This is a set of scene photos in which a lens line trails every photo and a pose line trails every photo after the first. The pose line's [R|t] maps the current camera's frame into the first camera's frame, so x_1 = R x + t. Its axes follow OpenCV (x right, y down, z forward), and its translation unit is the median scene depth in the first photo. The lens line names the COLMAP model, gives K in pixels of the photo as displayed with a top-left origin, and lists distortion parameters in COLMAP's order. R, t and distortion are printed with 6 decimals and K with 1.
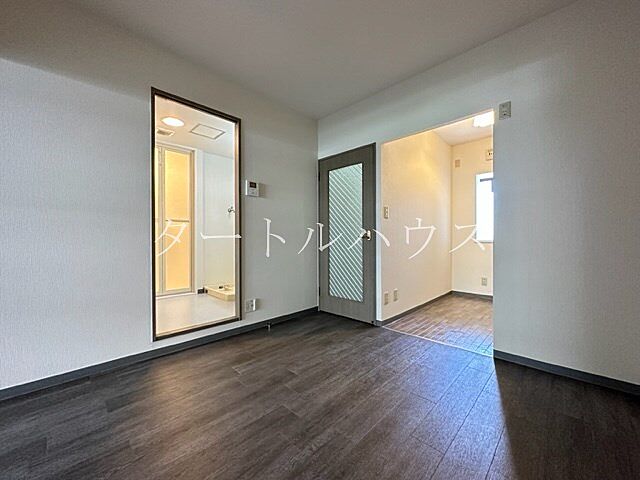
lens RADIAL K [[251.9, 0, 317.9], [0, 251.9, 241.6], [0, 0, 1]] dist [0.001409, 0.000052]
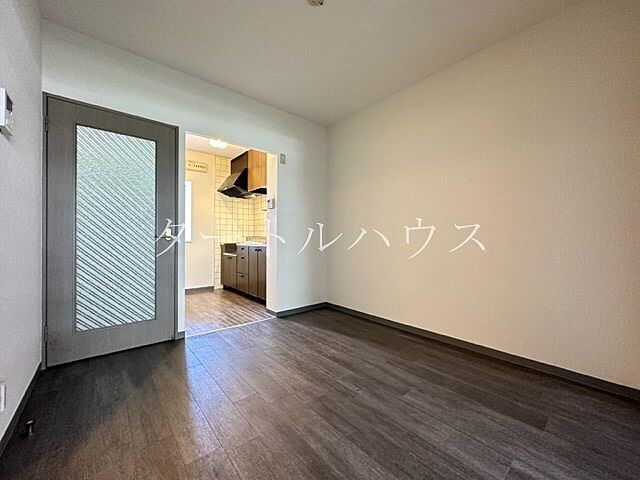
lens RADIAL K [[251.9, 0, 317.0], [0, 251.9, 239.1], [0, 0, 1]] dist [0.001409, 0.000052]
pose [[0.110543, 0.011293, 0.993807, -0.584045], [0.008639, 0.999887, -0.012323, 0.007934], [-0.993834, 0.009948, 0.110433, 0.438098]]
